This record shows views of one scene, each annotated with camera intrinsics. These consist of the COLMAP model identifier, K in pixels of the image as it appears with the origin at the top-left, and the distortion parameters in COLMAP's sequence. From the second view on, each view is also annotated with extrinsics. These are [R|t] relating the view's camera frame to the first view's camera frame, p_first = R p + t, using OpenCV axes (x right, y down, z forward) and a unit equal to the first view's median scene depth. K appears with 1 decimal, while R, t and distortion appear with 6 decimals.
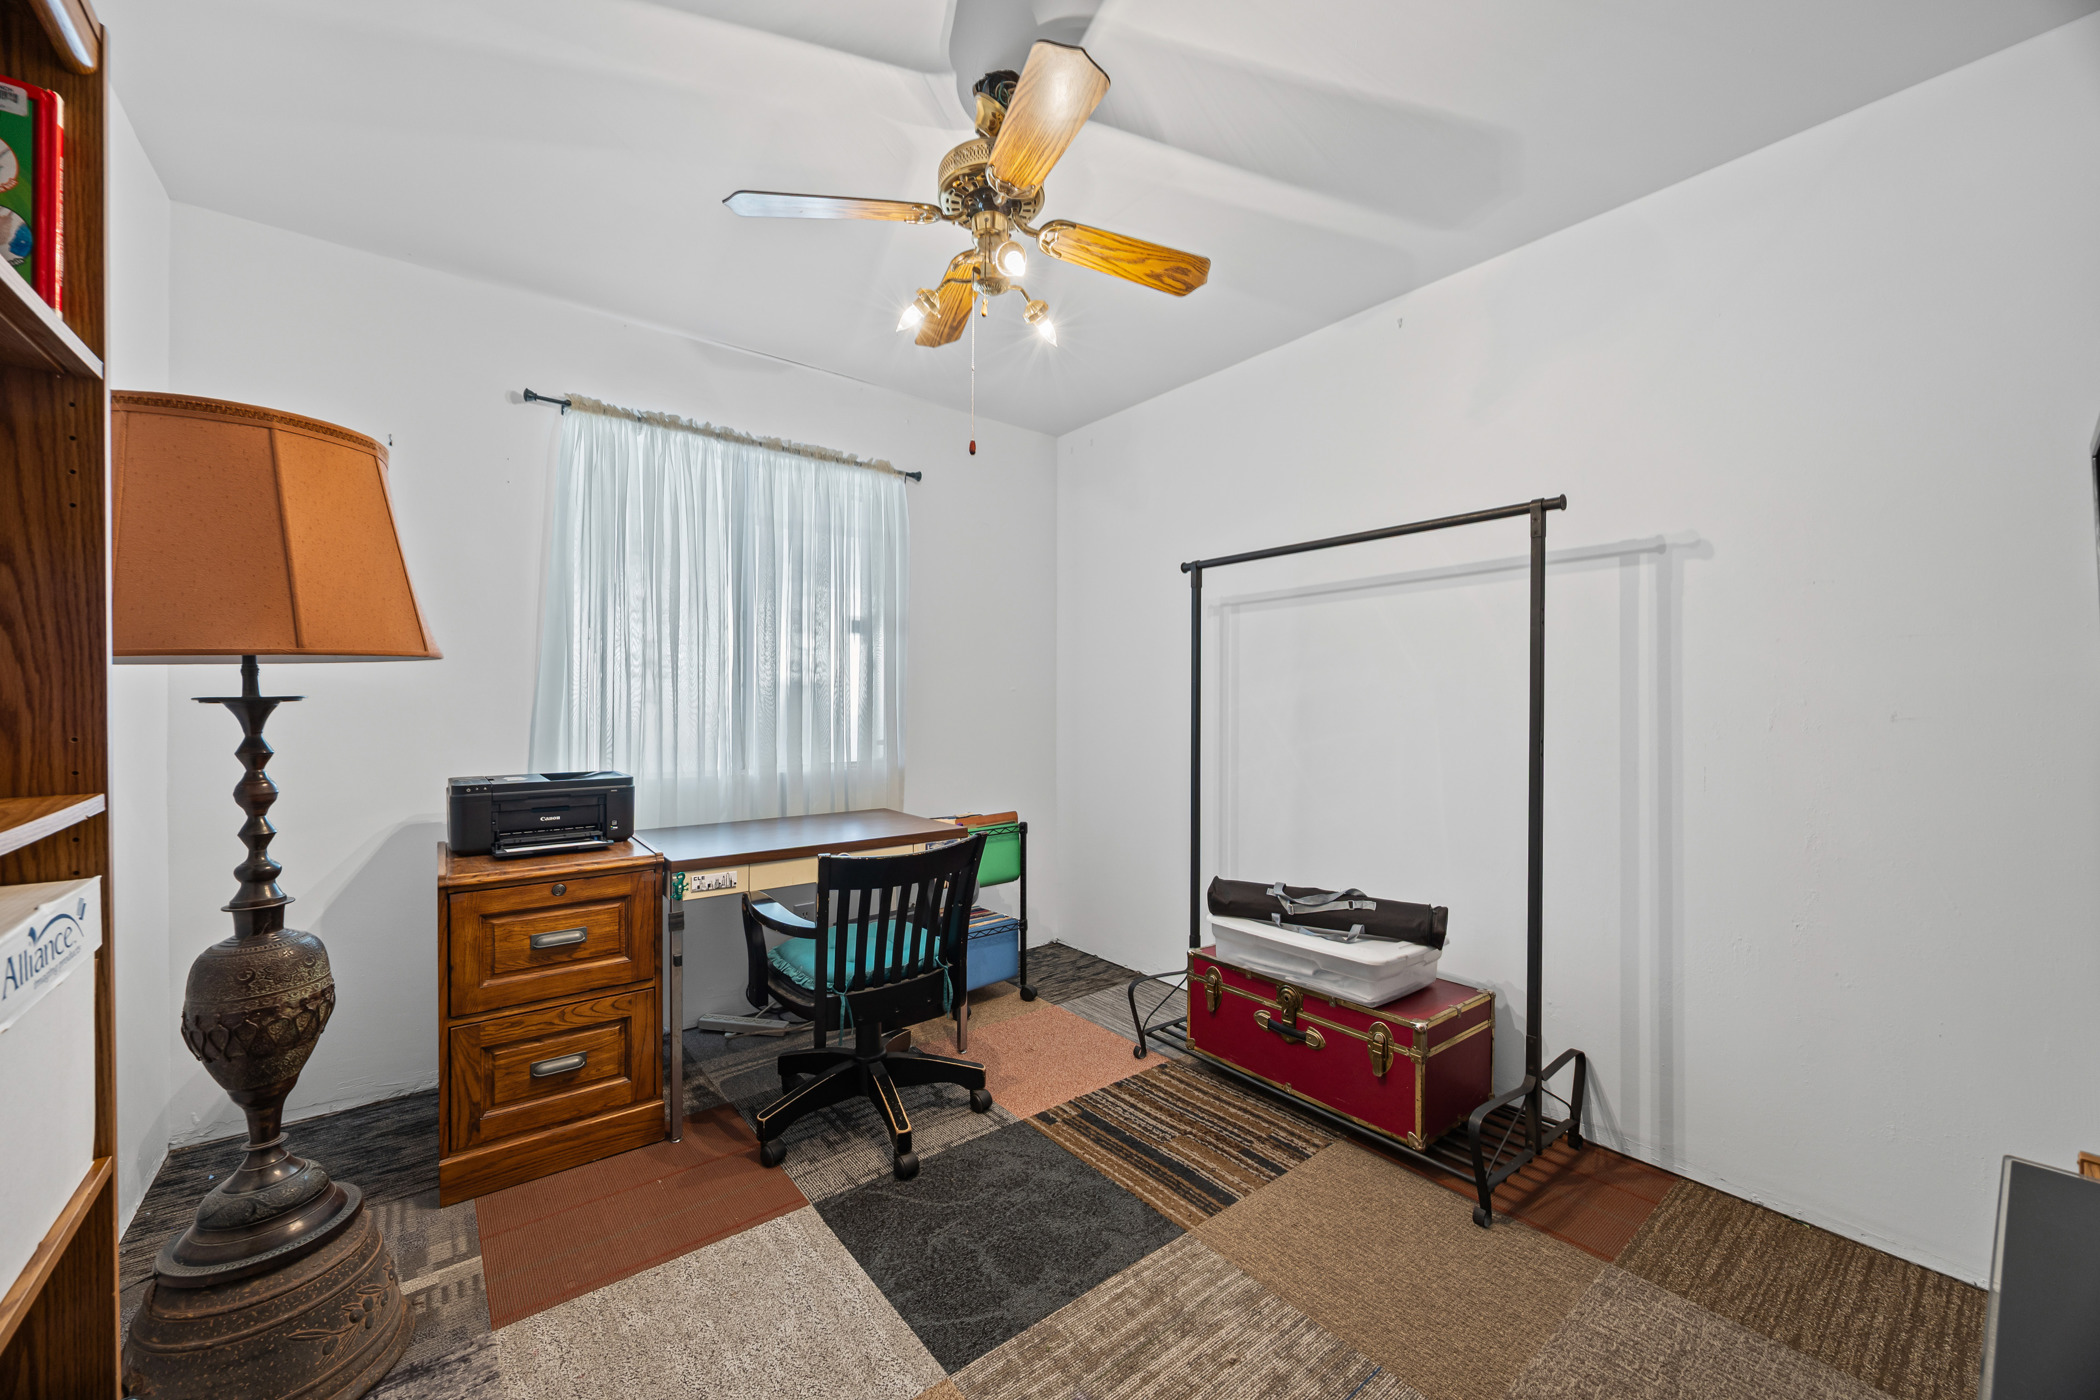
lens RADIAL K [[806.0, 0, 1056.0], [0, 806.0, 694.6], [0, 0, 1]] dist [-0.000999, -0.000161]
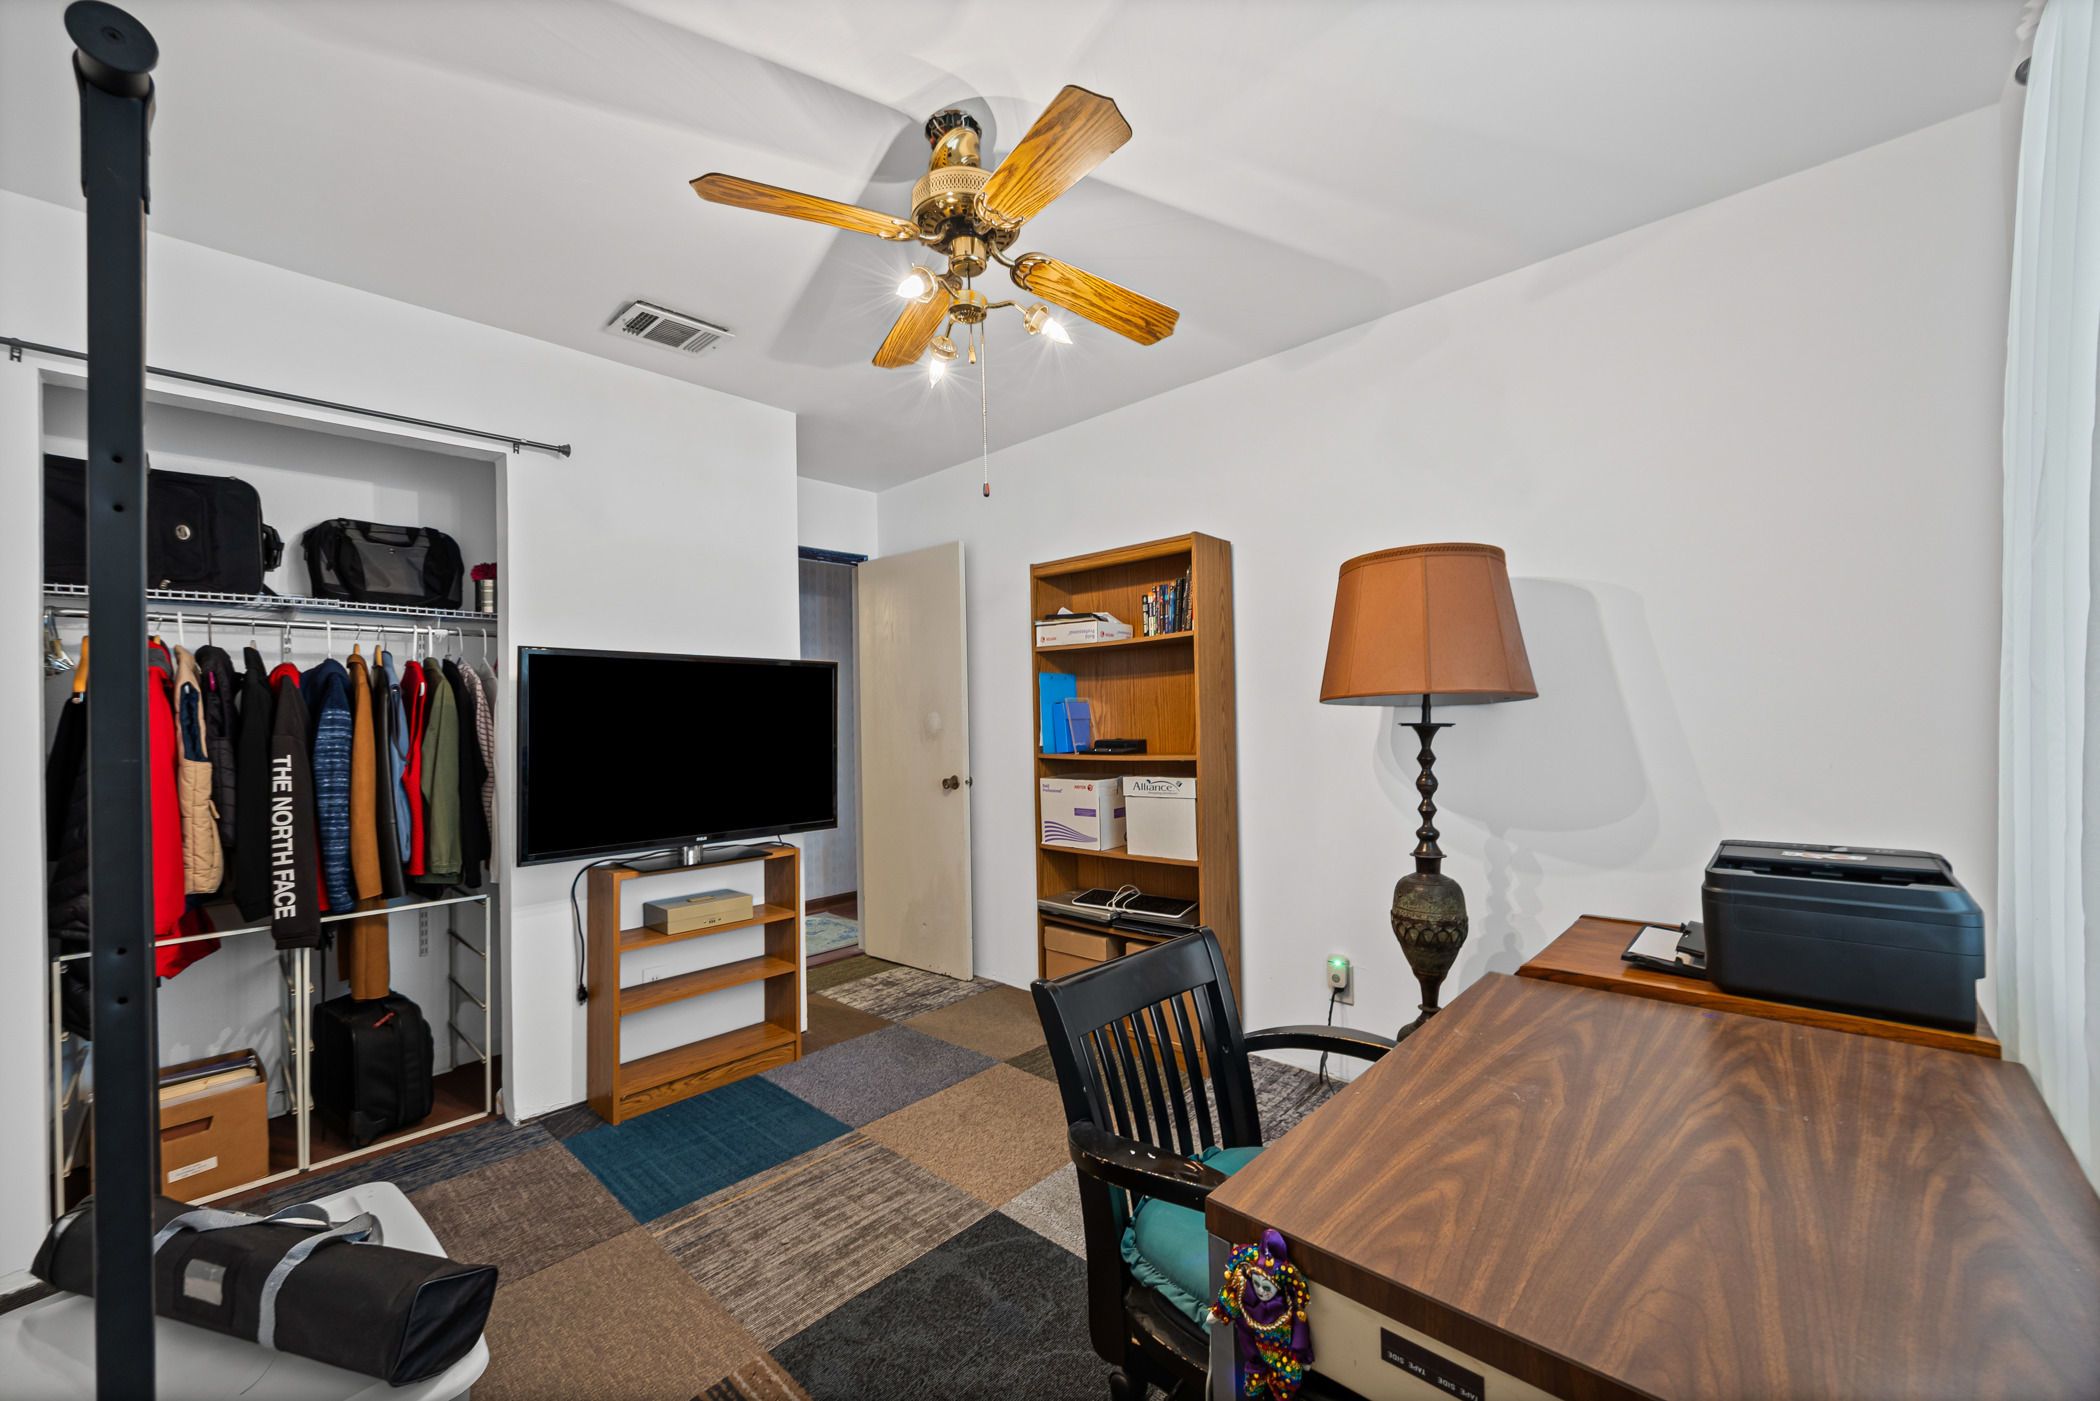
lens RADIAL K [[832.8, 0, 1040.5], [0, 832.8, 719.8], [0, 0, 1]] dist [-0.000256, -0.000027]
pose [[-0.990590, 0.020003, -0.135395, -0.026825], [0.021551, 0.999718, -0.009977, -0.004994], [0.135157, -0.012801, -0.990742, 2.385946]]
